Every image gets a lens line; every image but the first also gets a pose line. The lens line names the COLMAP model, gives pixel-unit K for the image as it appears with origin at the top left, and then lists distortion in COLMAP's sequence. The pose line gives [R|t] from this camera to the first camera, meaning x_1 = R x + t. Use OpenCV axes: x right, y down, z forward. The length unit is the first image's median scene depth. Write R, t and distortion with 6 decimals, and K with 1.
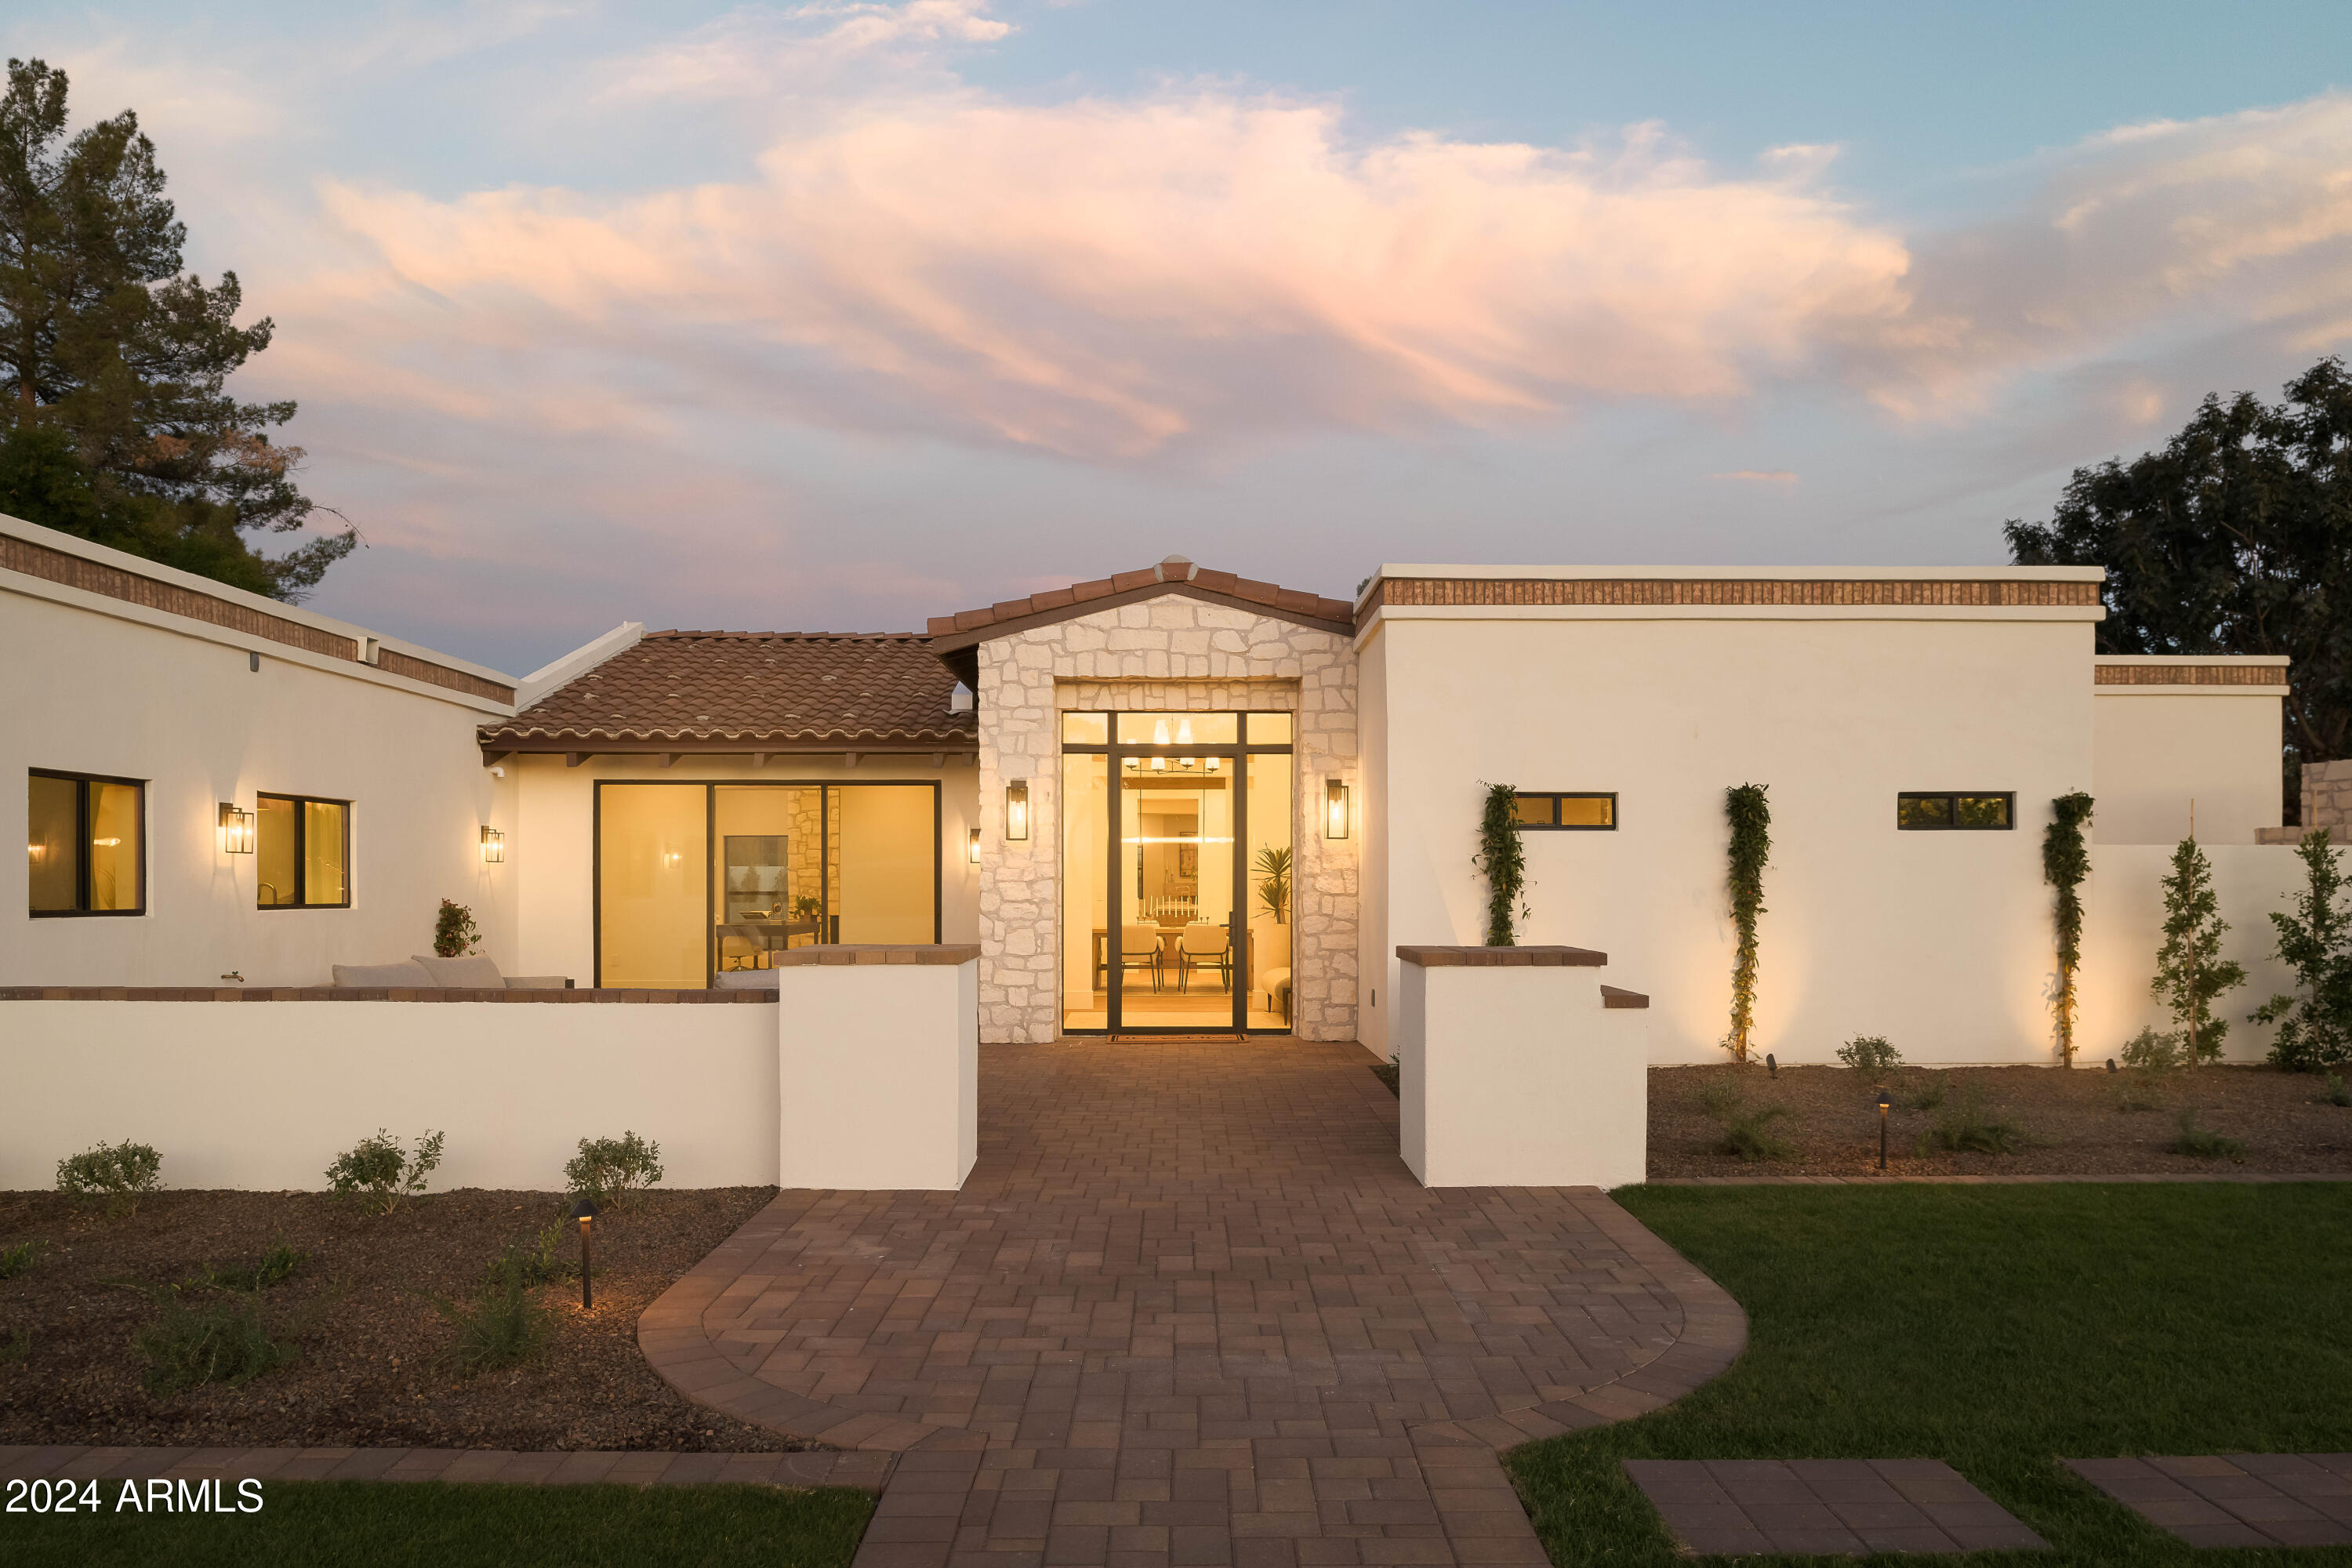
lens RADIAL K [[1629.7, 0, 1172.5], [0, 1629.7, 883.2], [0, 0, 1]] dist [-0.021769, -0.001804]
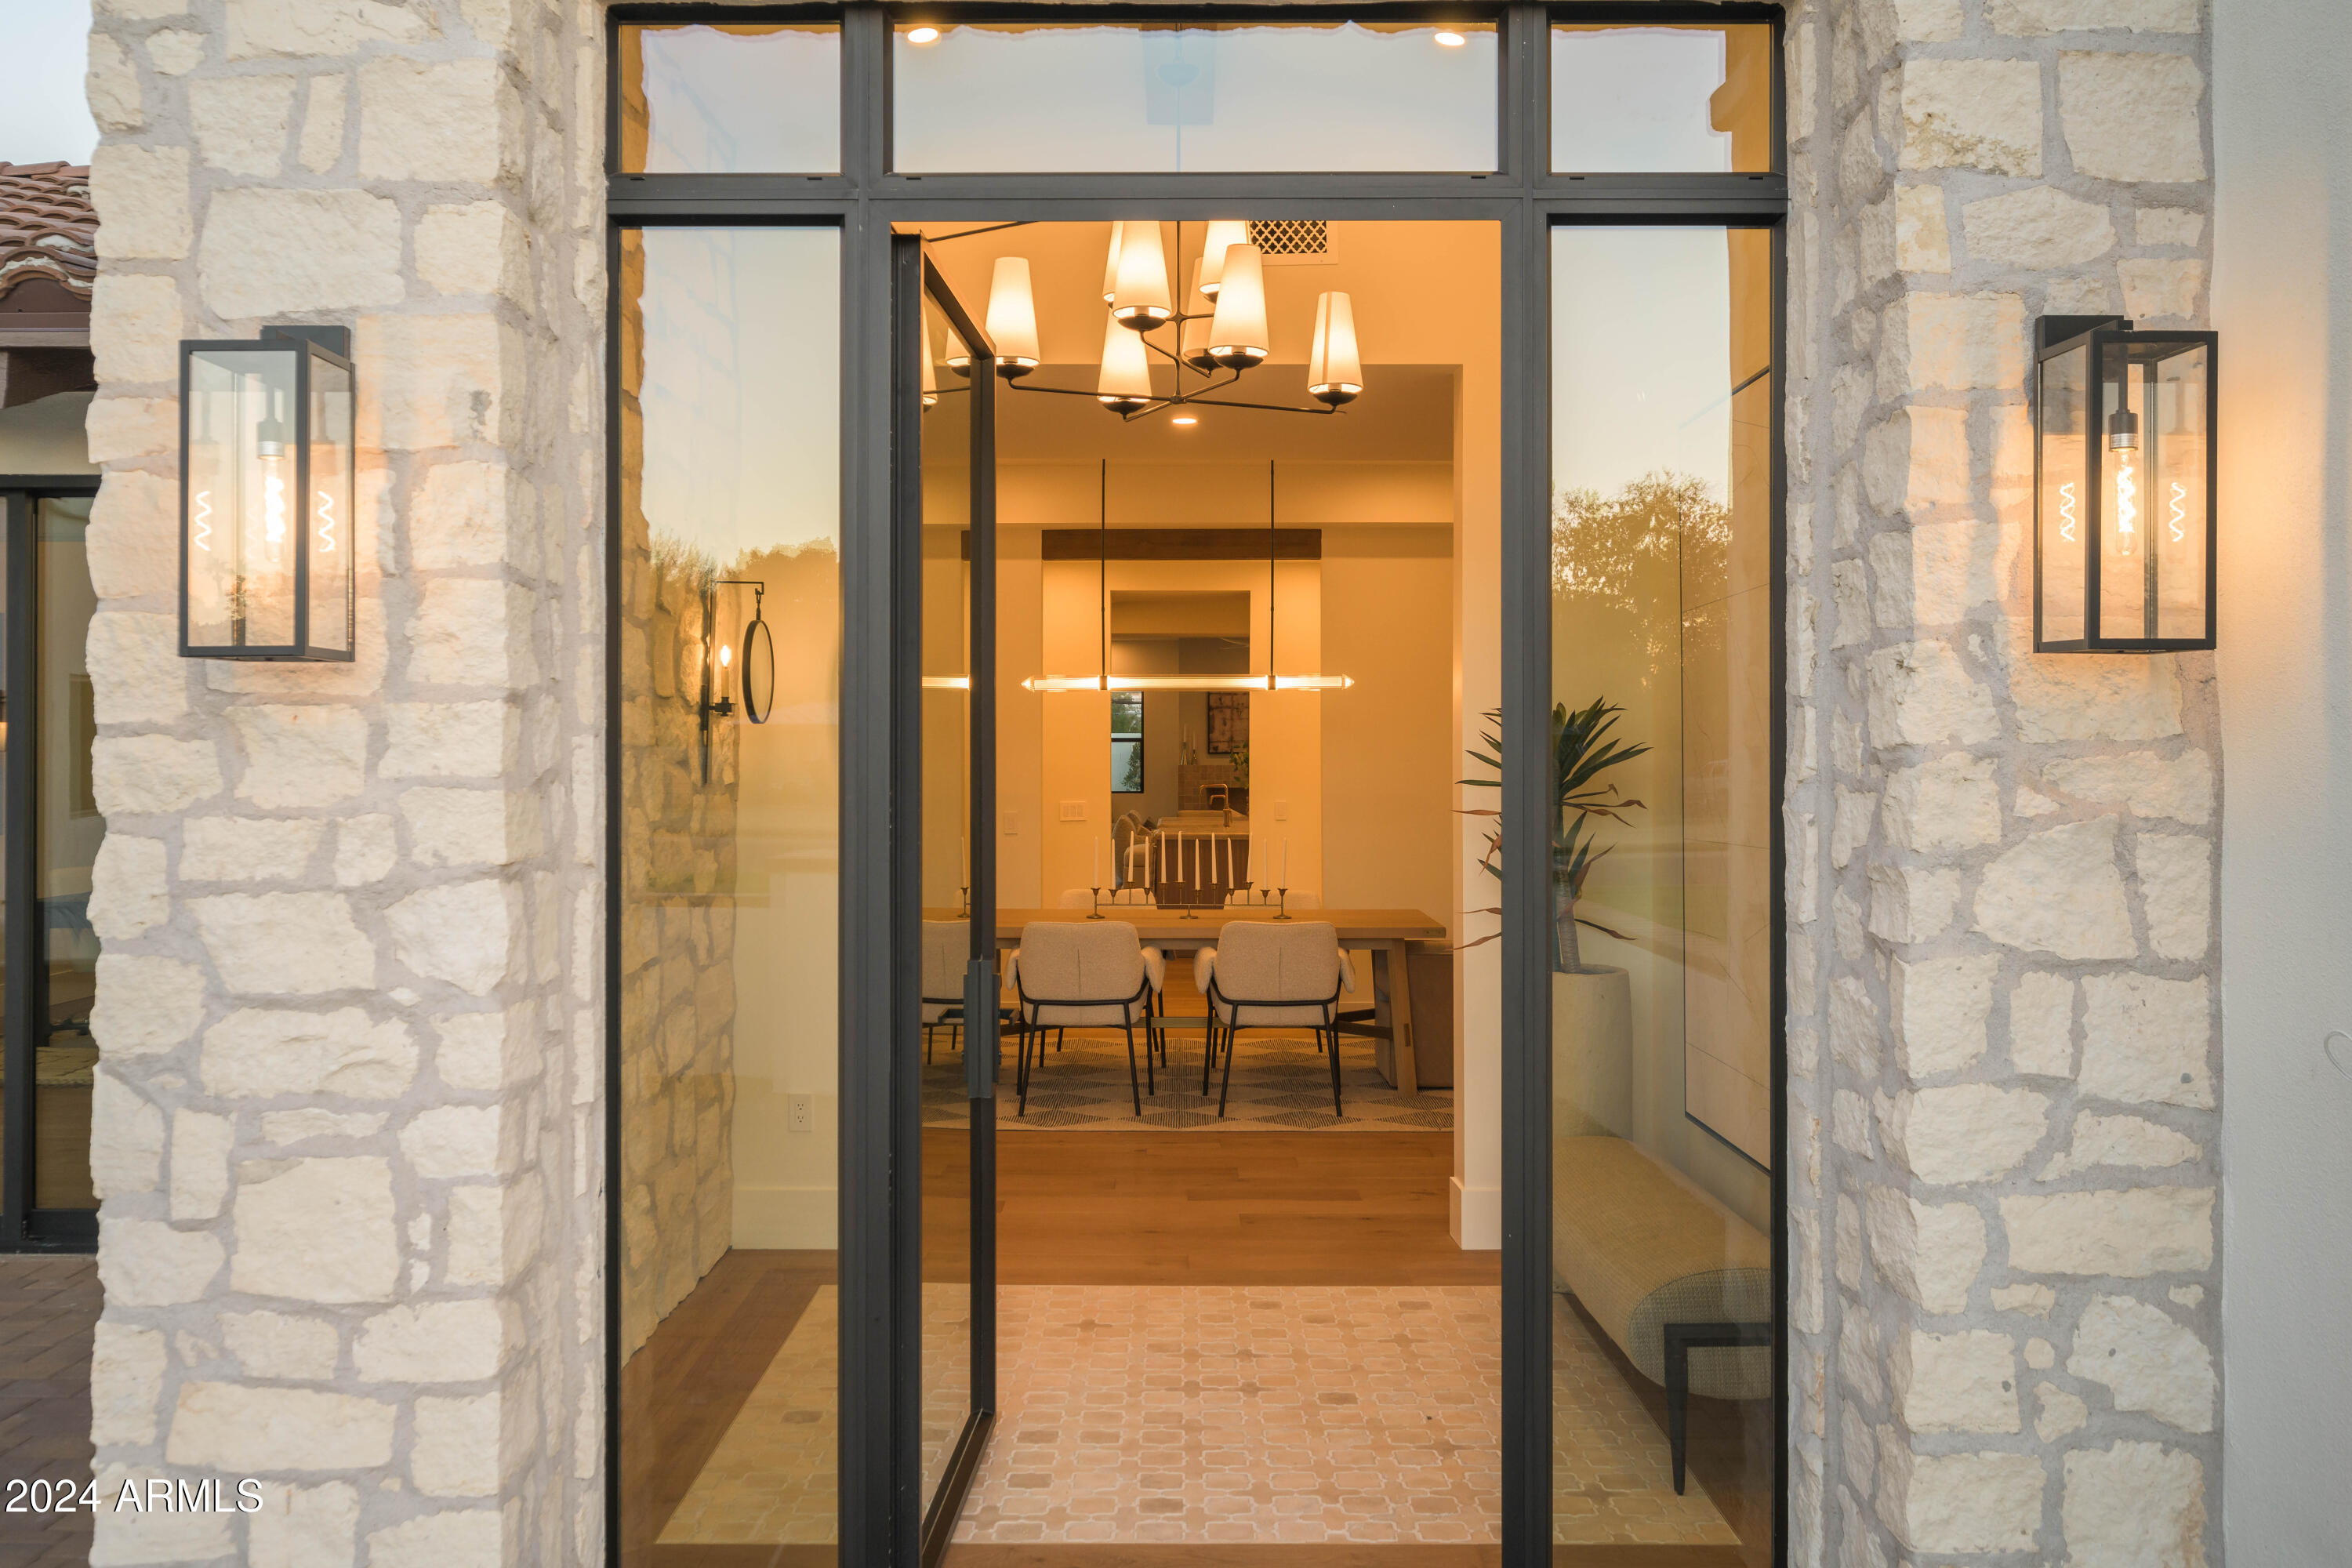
lens RADIAL K [[1965.0, 0, 1177.3], [0, 1965.0, 722.5], [0, 0, 1]] dist [-0.003855, -0.001738]
pose [[0.999944, -0.000223, -0.010539, 0.003376], [0.000122, 0.999954, -0.009642, -0.017503], [0.010541, 0.009641, 0.999898, 0.785268]]
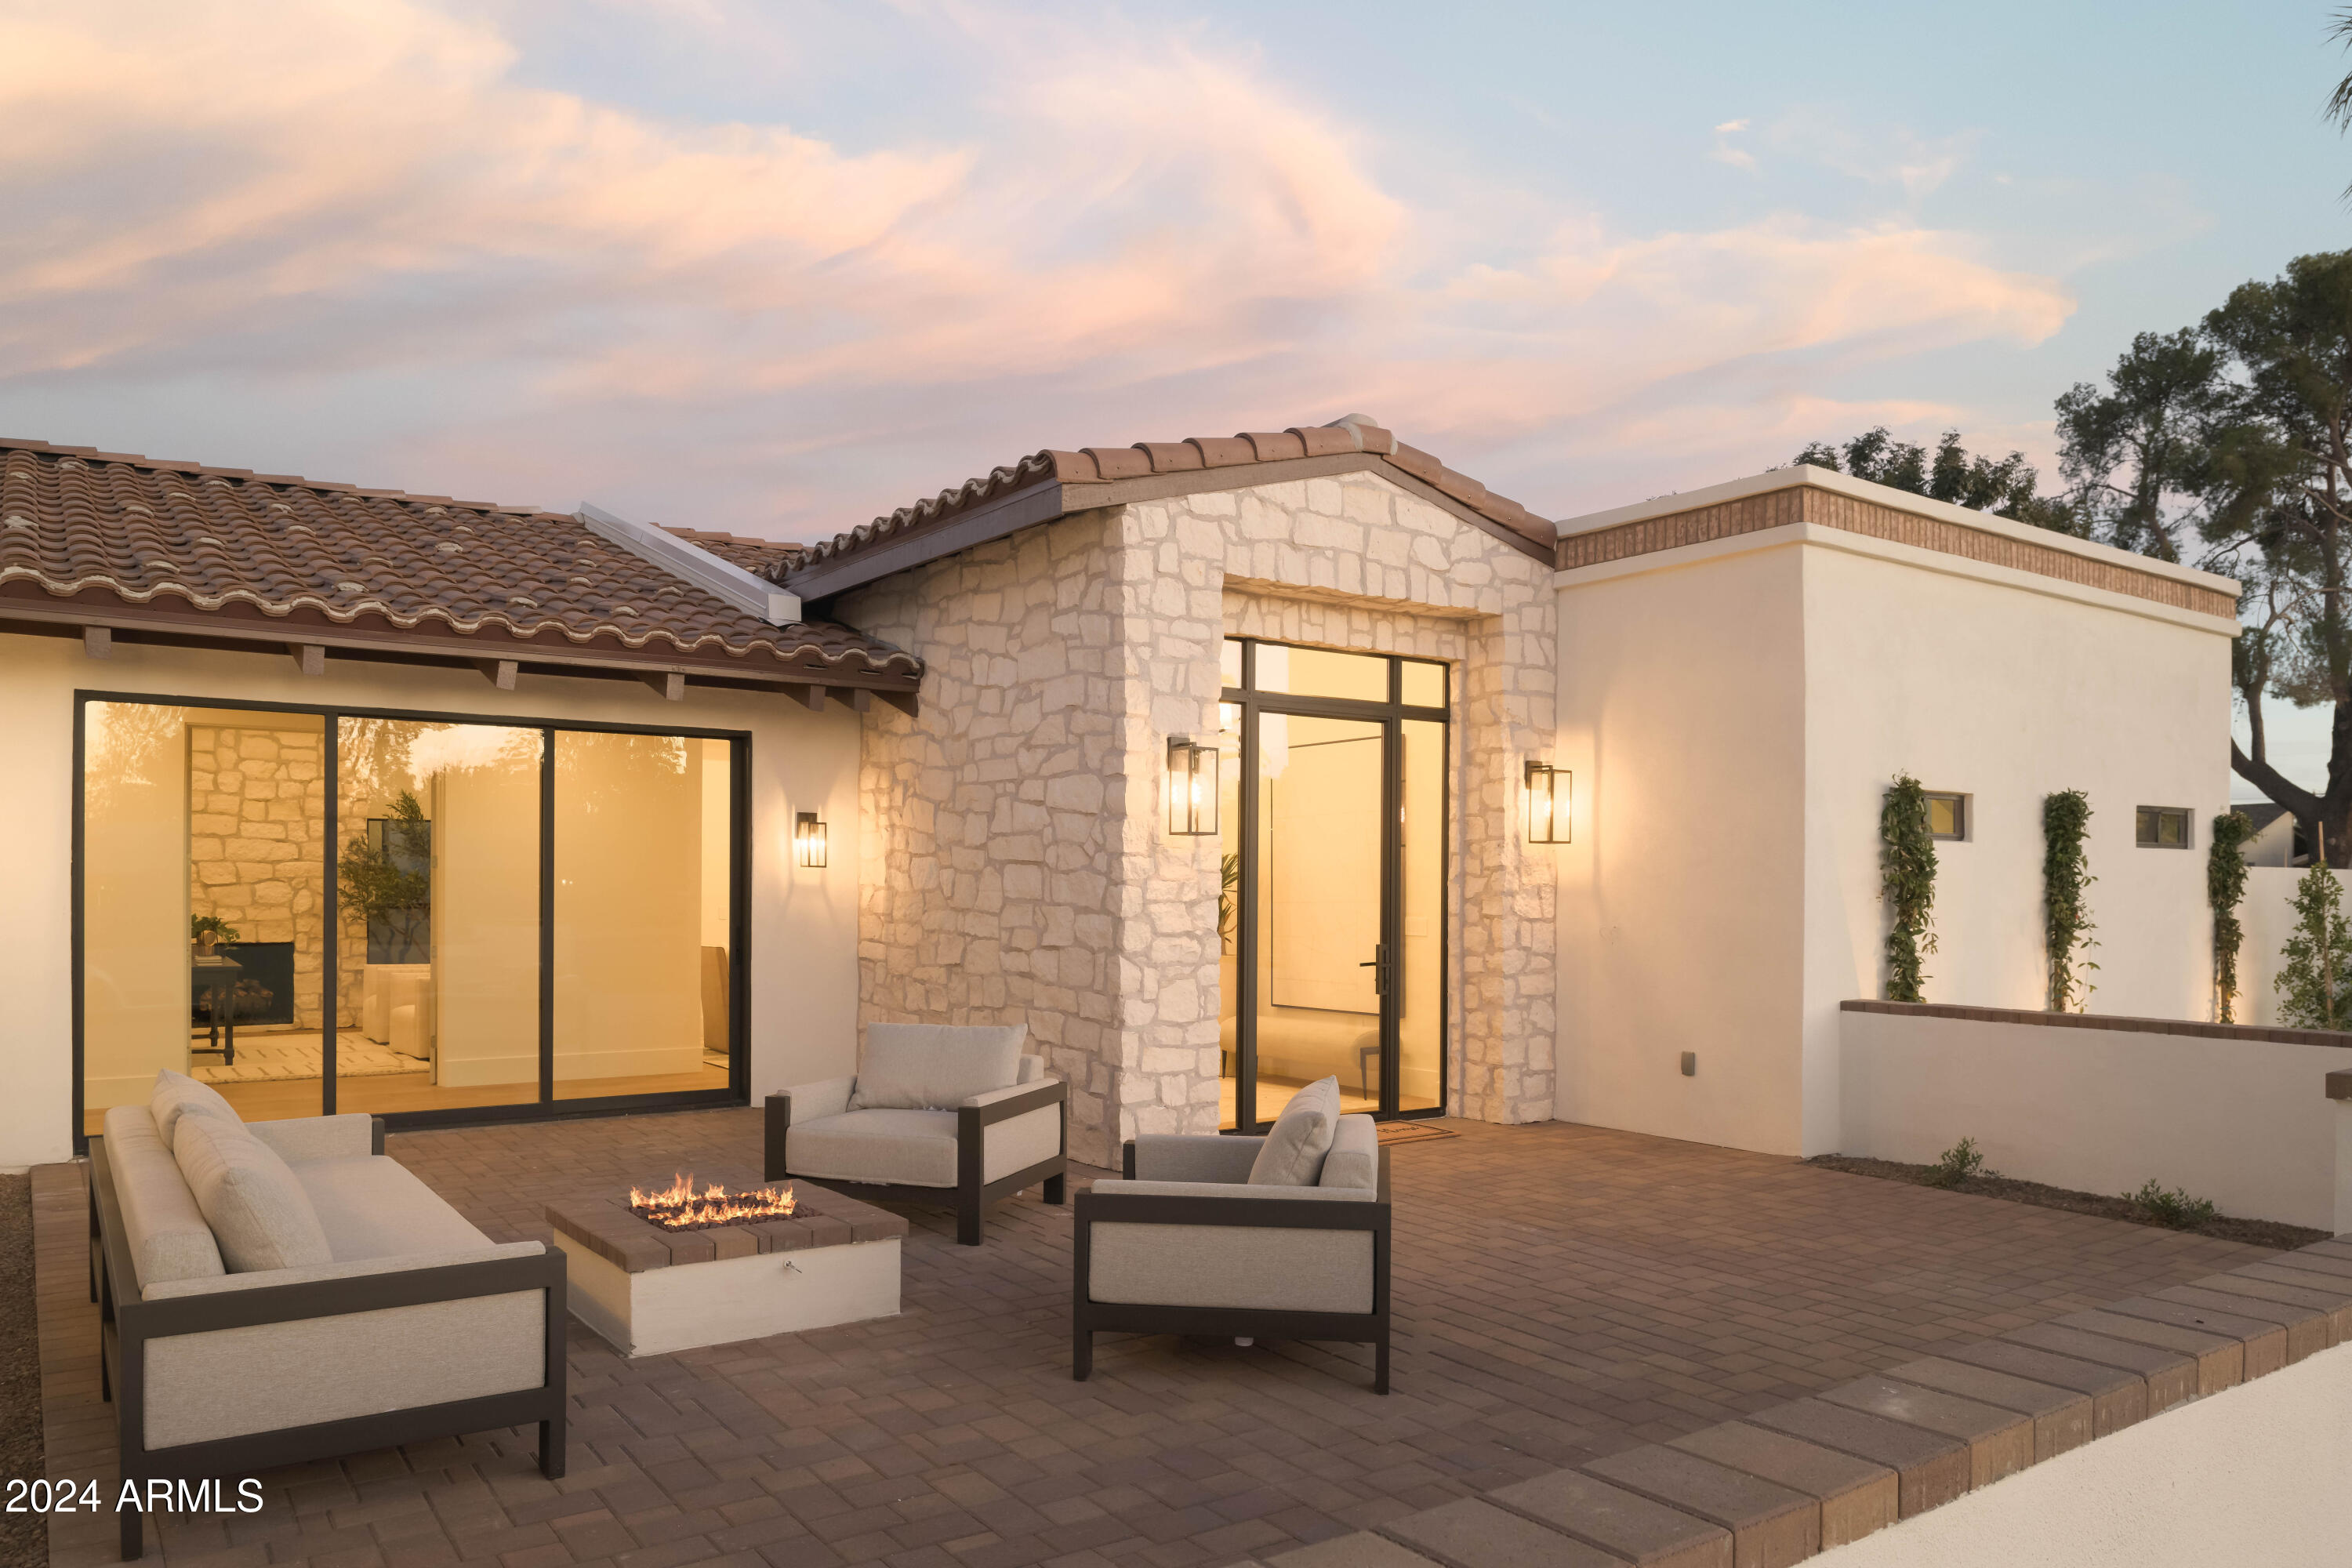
lens RADIAL K [[1629.7, 0, 1172.5], [0, 1629.7, 883.2], [0, 0, 1]] dist [-0.021769, -0.001804]
pose [[0.818515, 0.005618, 0.574457, -0.447635], [-0.006094, 0.999981, -0.001098, -0.007553], [-0.574452, -0.002602, 0.818534, 0.499624]]
